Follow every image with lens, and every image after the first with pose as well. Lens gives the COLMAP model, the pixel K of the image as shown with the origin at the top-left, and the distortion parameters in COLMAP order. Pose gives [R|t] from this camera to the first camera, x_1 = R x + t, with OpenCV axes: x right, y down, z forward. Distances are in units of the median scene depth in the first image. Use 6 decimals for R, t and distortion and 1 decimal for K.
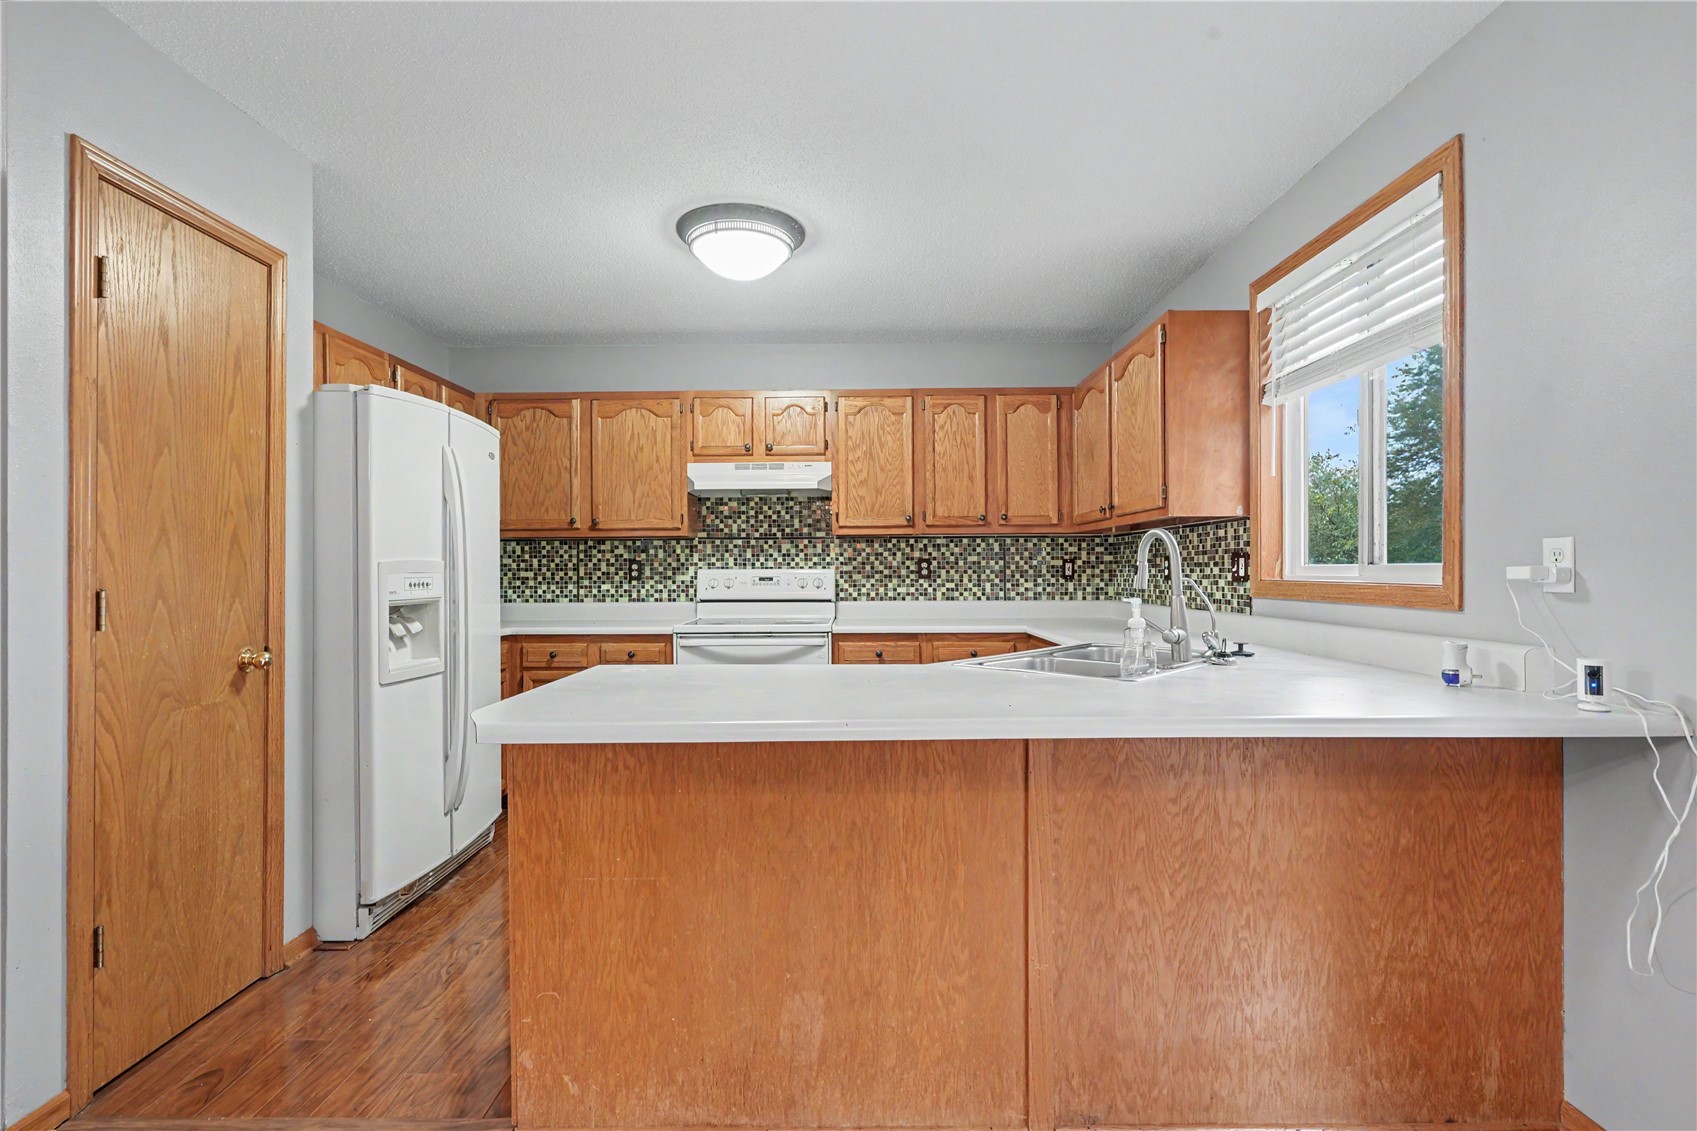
lens RADIAL K [[776.2, 0, 845.8], [0, 776.2, 571.8], [0, 0, 1]] dist [0.003175, 0.001003]
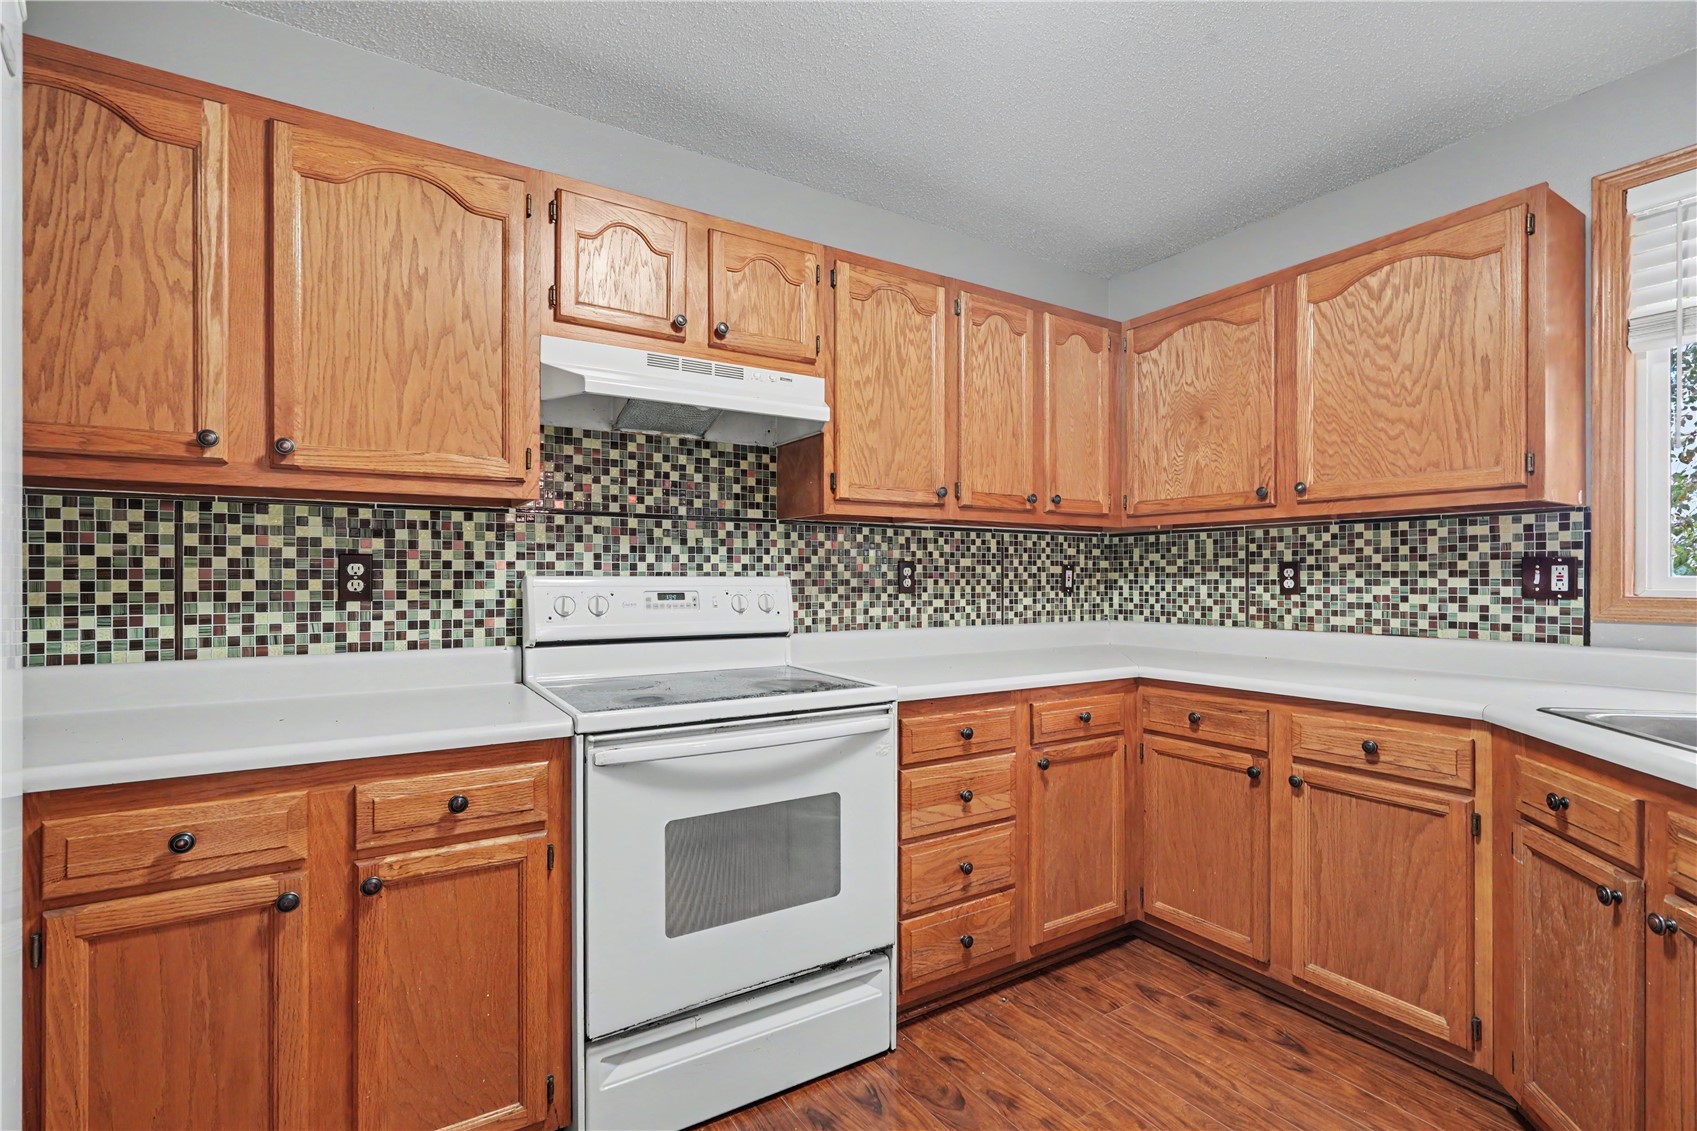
lens RADIAL K [[776.2, 0, 845.8], [0, 776.2, 571.8], [0, 0, 1]] dist [0.003175, 0.001003]
pose [[0.840670, 0.009110, 0.541472, -0.277392], [-0.003549, 0.999930, -0.011313, -0.001046], [-0.541537, 0.007589, 0.840643, 0.502043]]
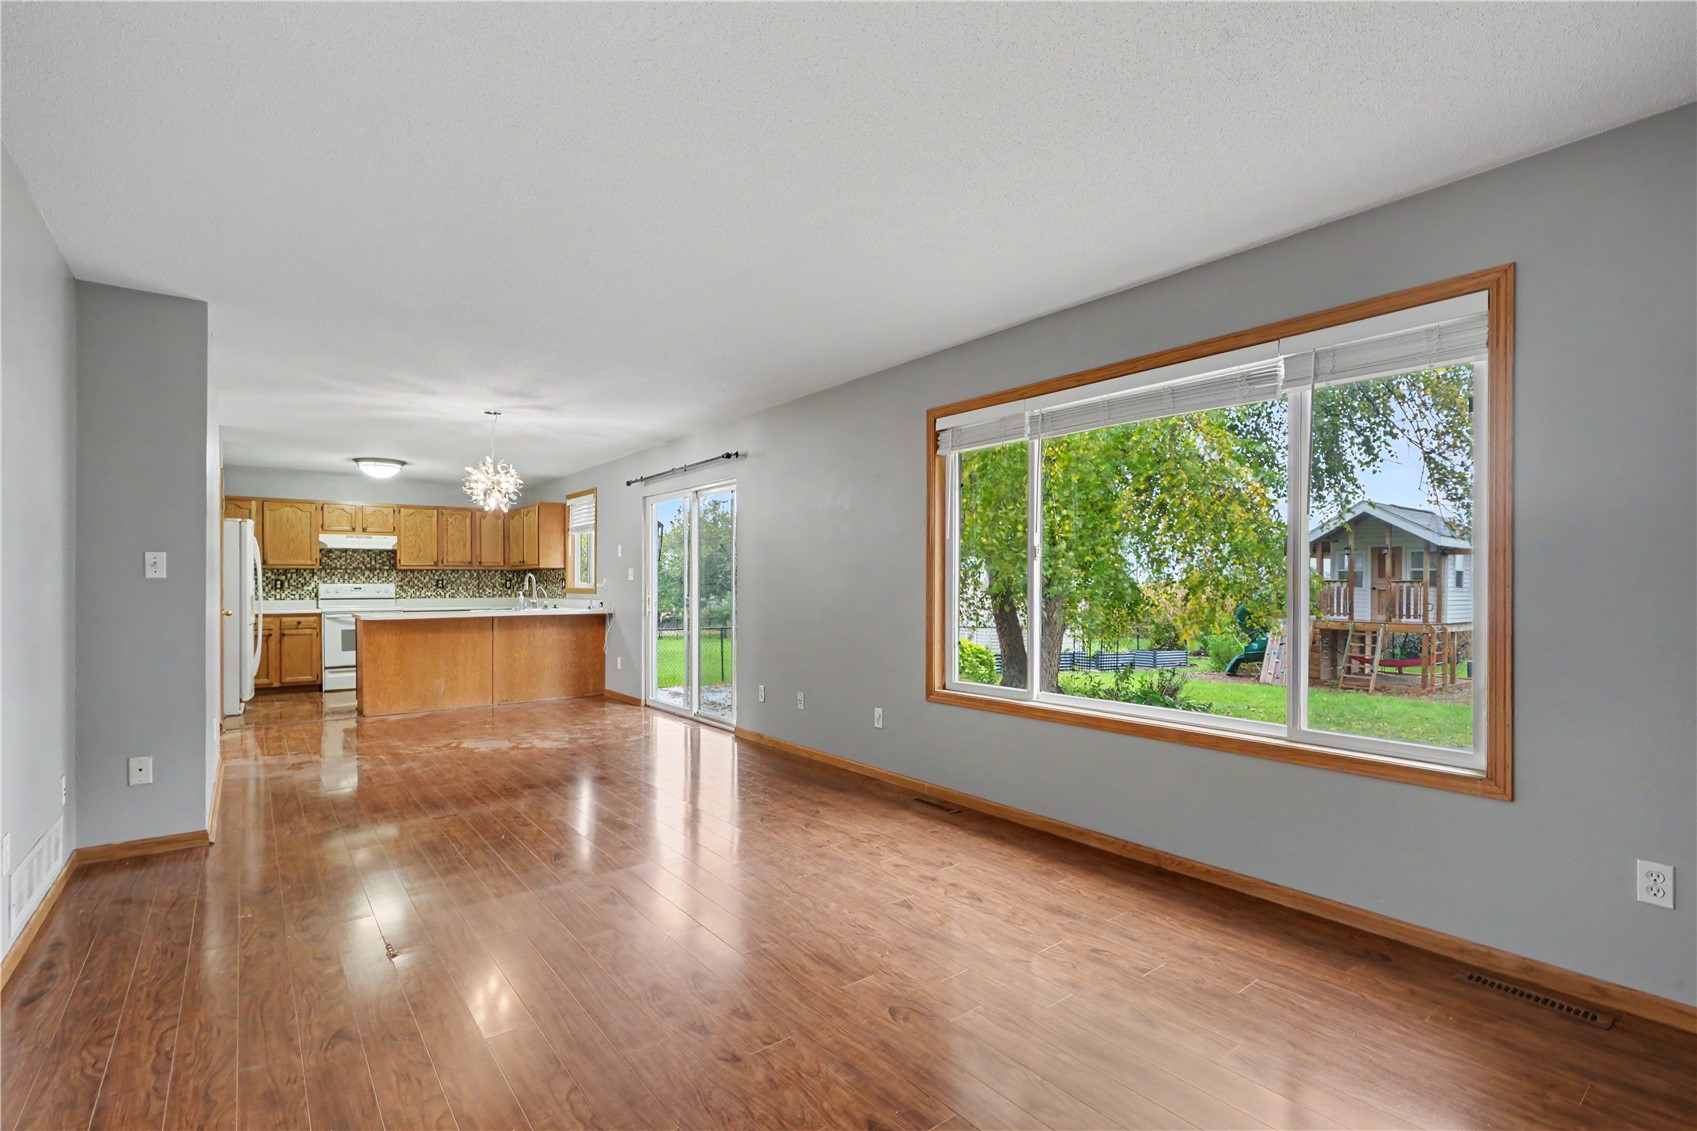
lens RADIAL K [[777.5, 0, 843.4], [0, 777.5, 582.4], [0, 0, 1]] dist [-0.000360, 0.000055]
pose [[0.785376, 0.003618, 0.619008, -0.368766], [-0.000583, 0.999987, -0.005106, 0.002265], [-0.619018, 0.003649, 0.785368, -1.457881]]
